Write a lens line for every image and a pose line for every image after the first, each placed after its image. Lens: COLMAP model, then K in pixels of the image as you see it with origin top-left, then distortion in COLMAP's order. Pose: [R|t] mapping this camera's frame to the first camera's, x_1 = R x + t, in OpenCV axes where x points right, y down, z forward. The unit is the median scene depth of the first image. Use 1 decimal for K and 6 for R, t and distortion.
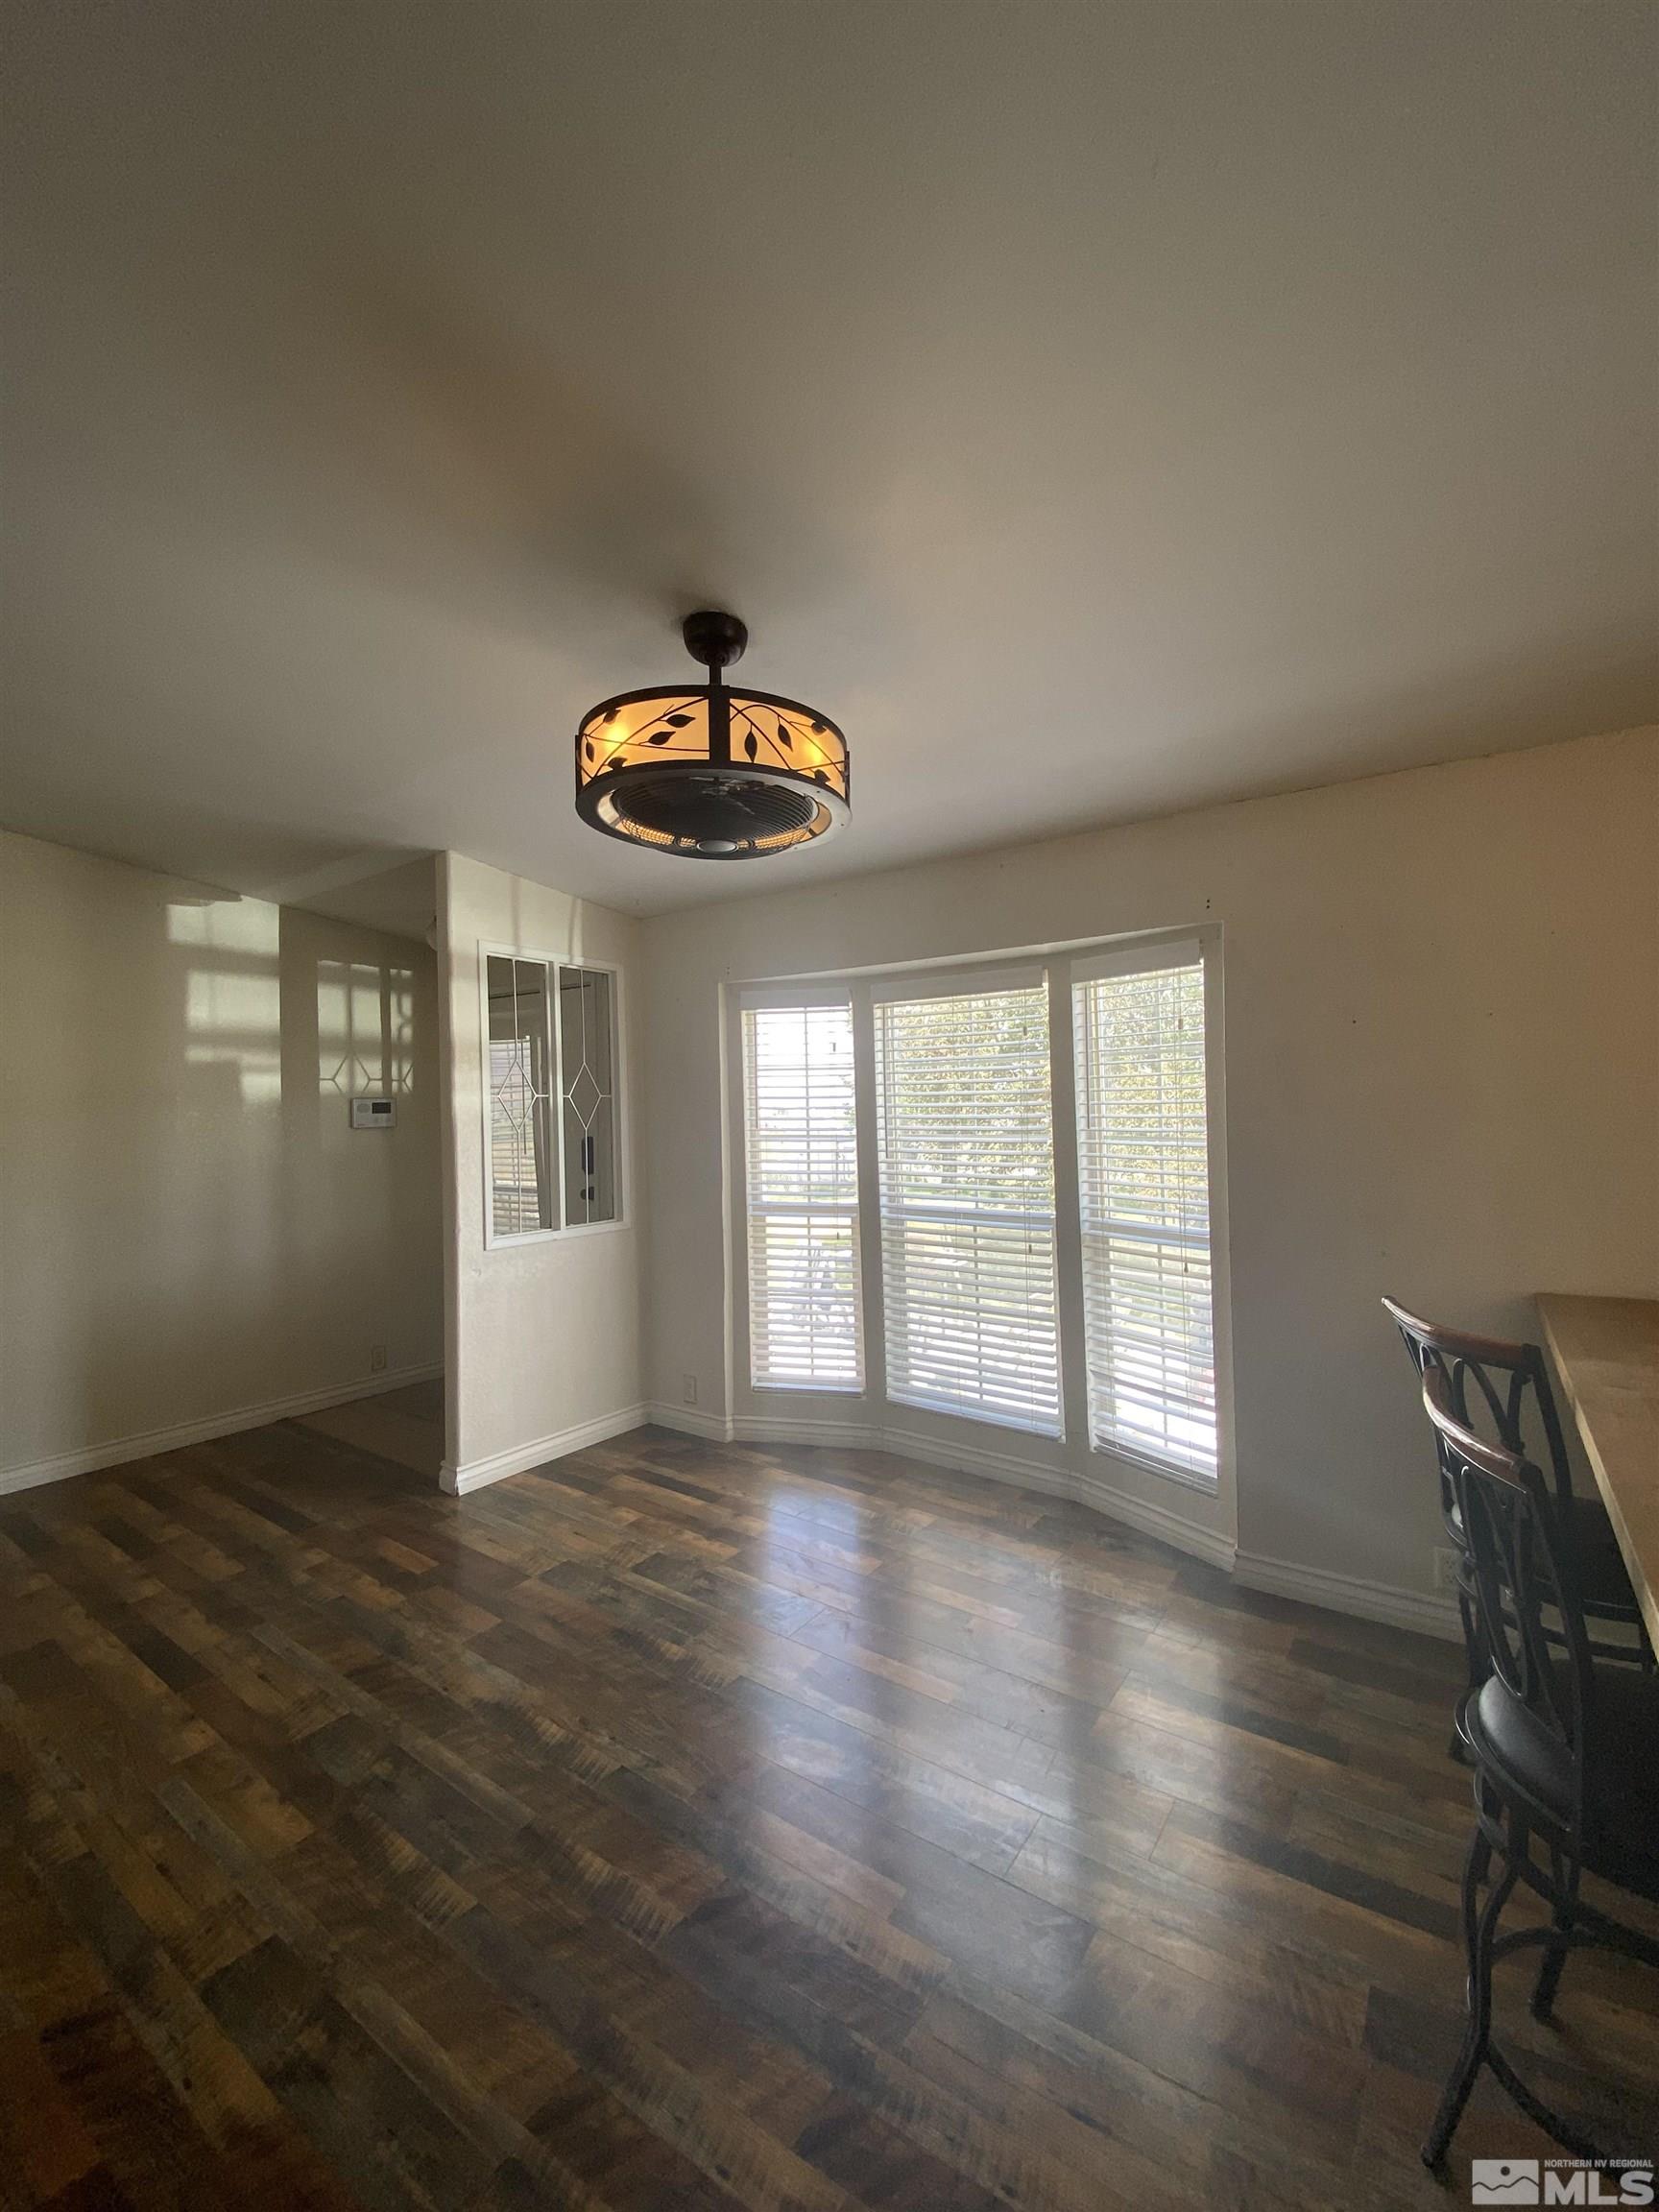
lens RADIAL K [[898.8, 0, 828.3], [0, 898.8, 1077.5], [0, 0, 1]] dist [0.013526, -0.016147]
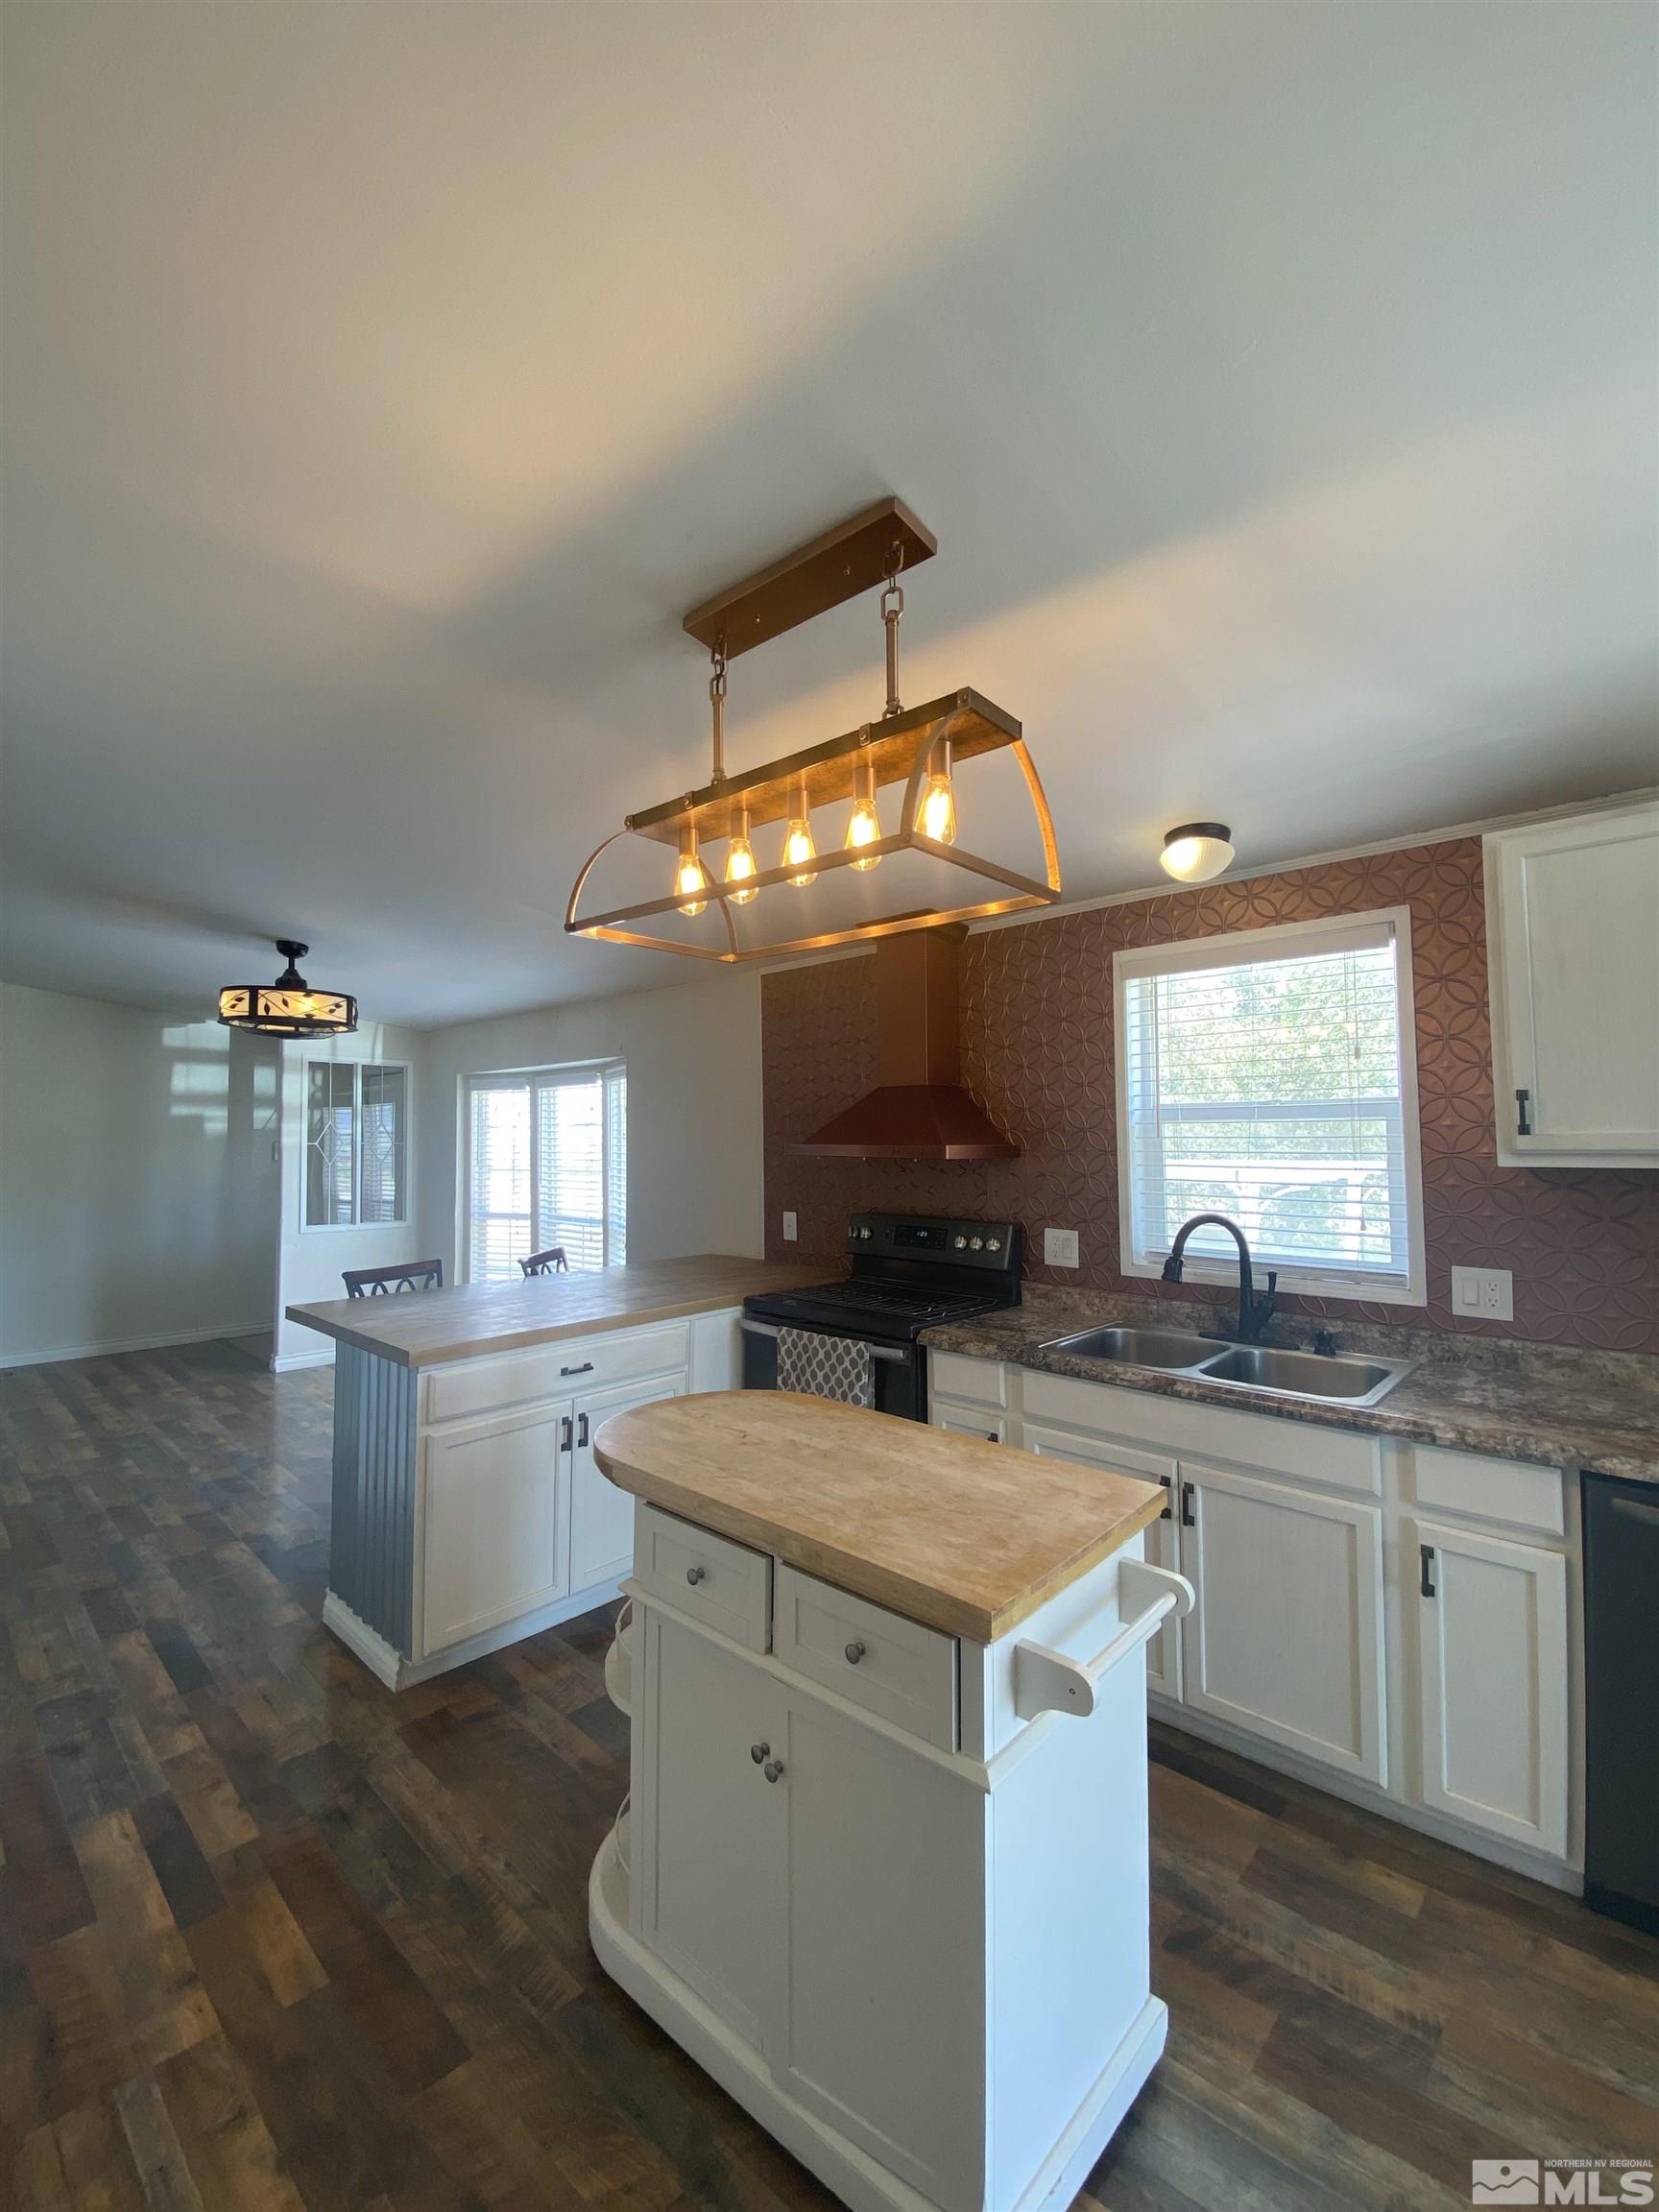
lens RADIAL K [[898.8, 0, 830.9], [0, 898.8, 1103.3], [0, 0, 1]] dist [0.013526, -0.016147]
pose [[0.990573, 0.011171, -0.136527, 0.754423], [-0.012213, 0.999902, -0.006800, -0.047468], [0.136438, 0.008403, 0.990613, -0.520733]]
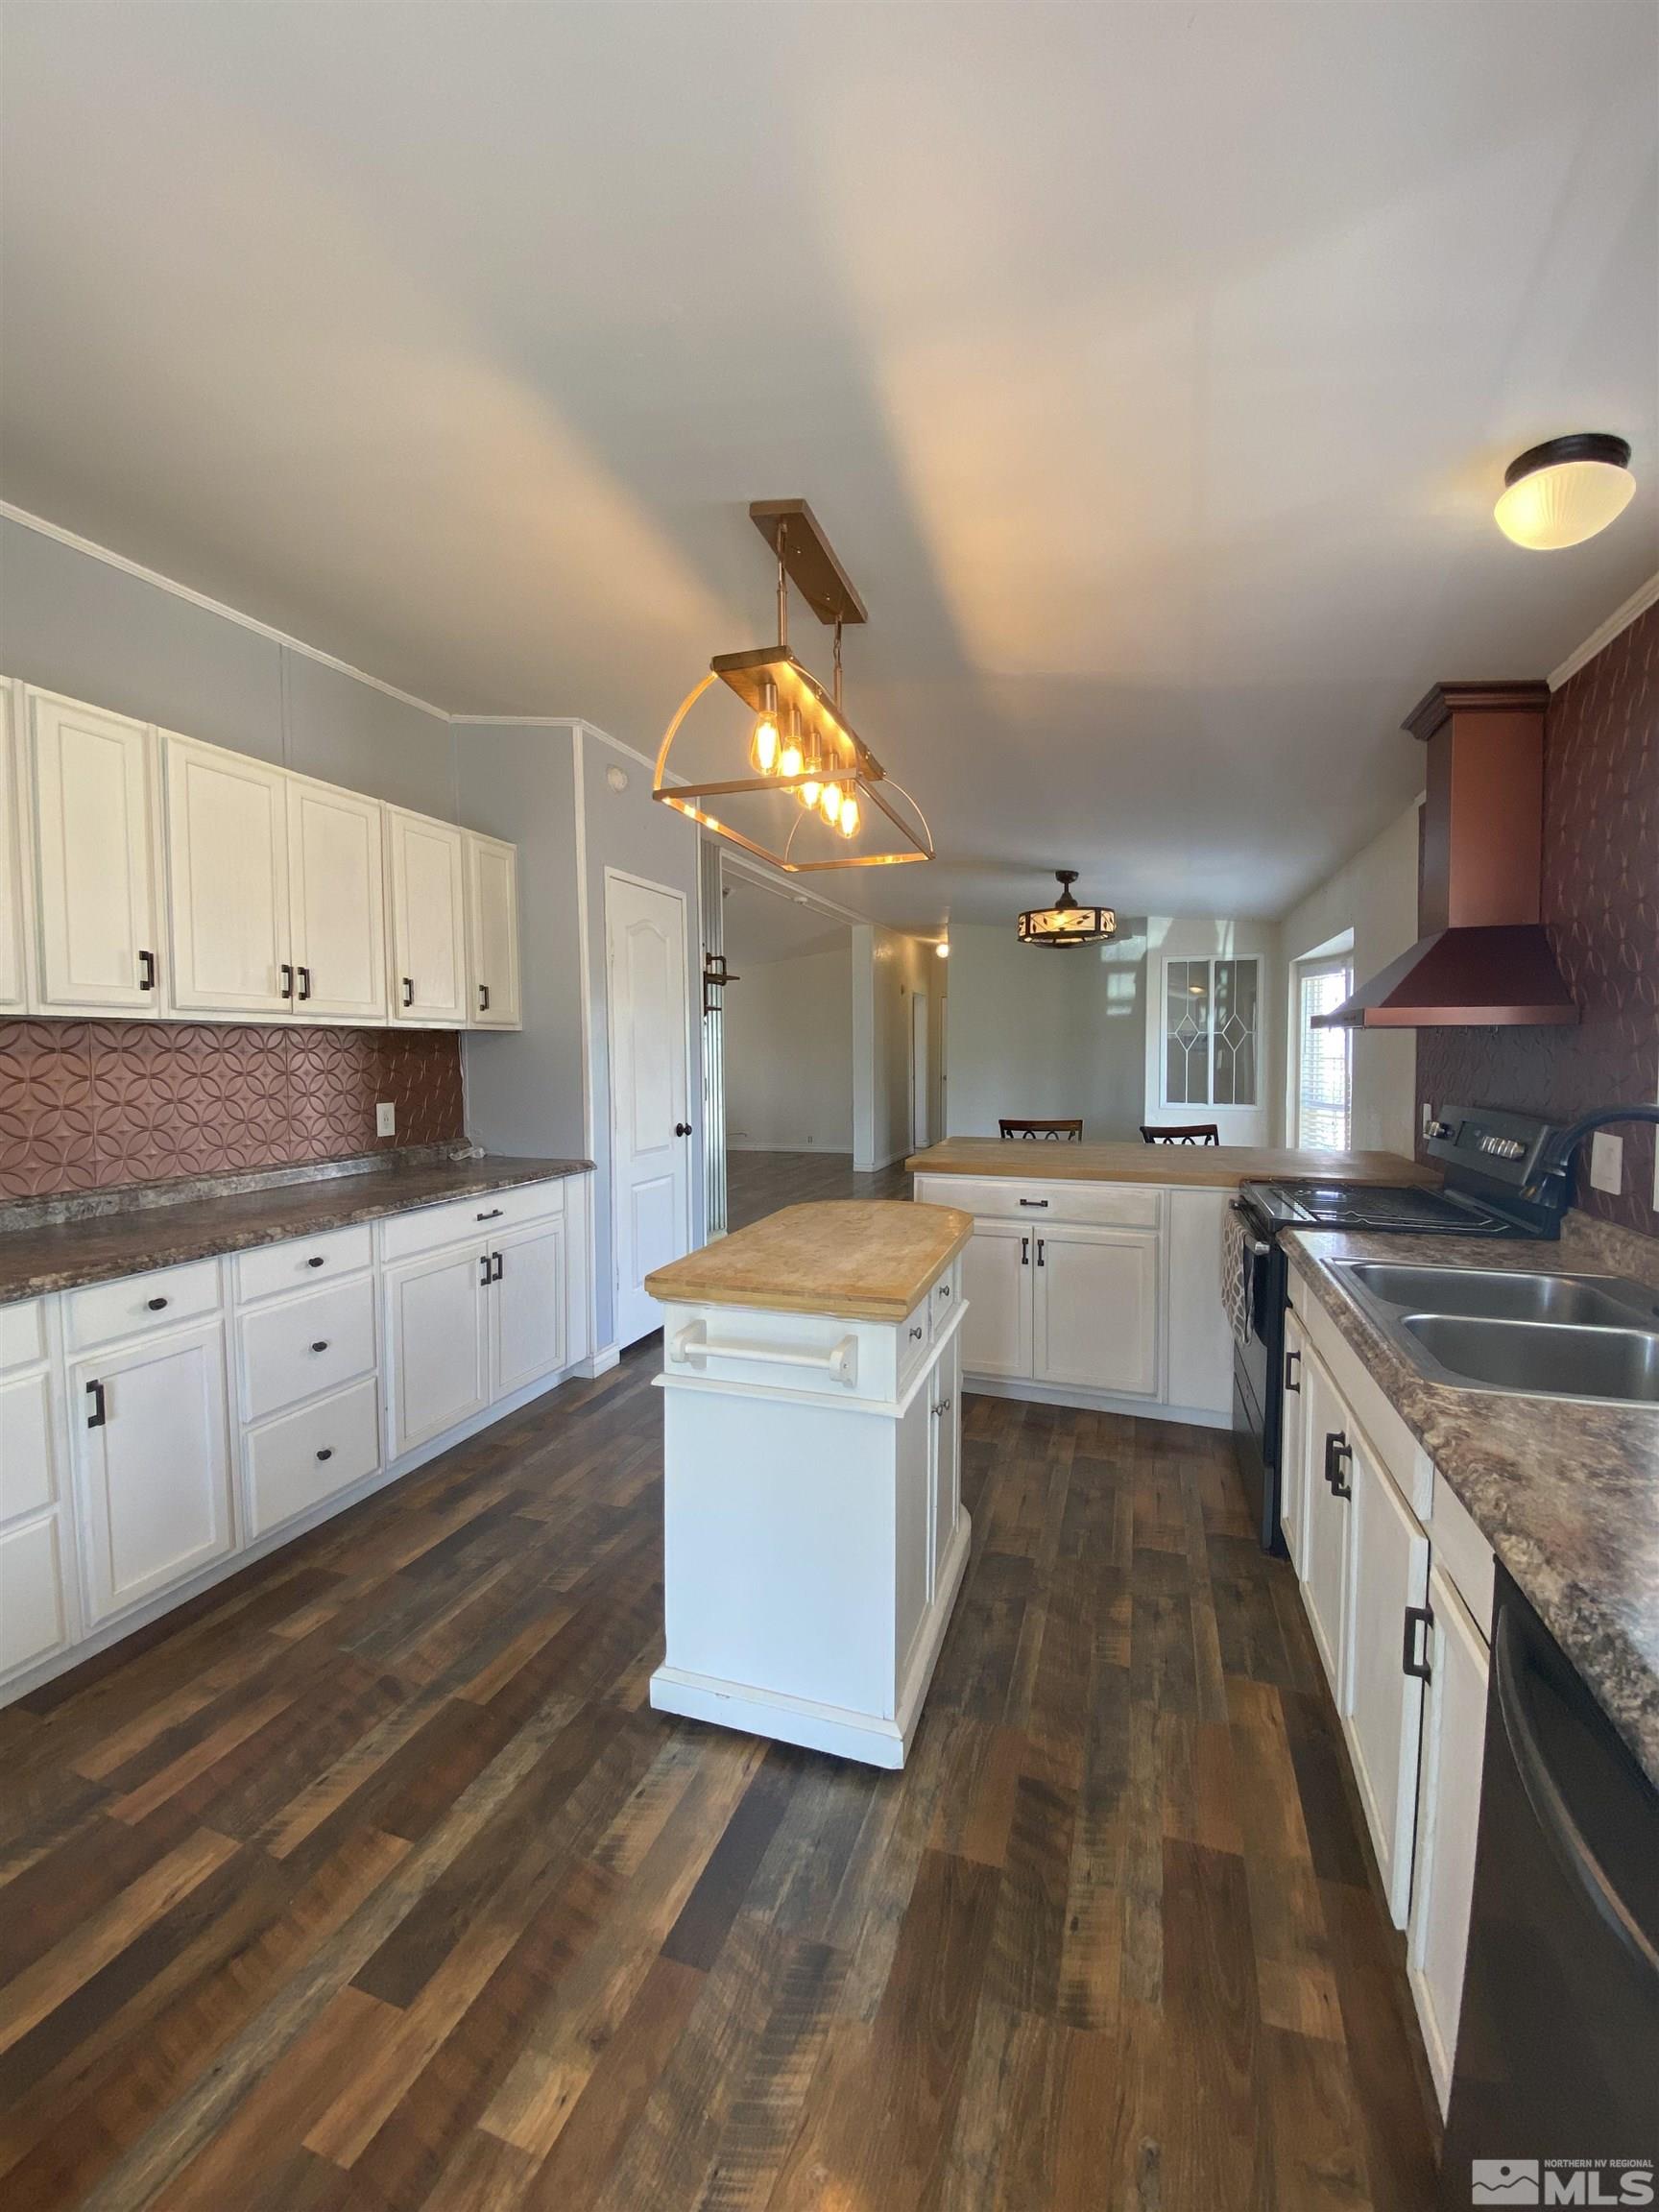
lens RADIAL K [[898.8, 0, 828.1], [0, 898.8, 1101.3], [0, 0, 1]] dist [0.013526, -0.016147]
pose [[0.282334, 0.074778, -0.956397, 1.204371], [0.029346, 0.995818, 0.086523, -0.019854], [0.958867, -0.052495, 0.278958, -0.278277]]
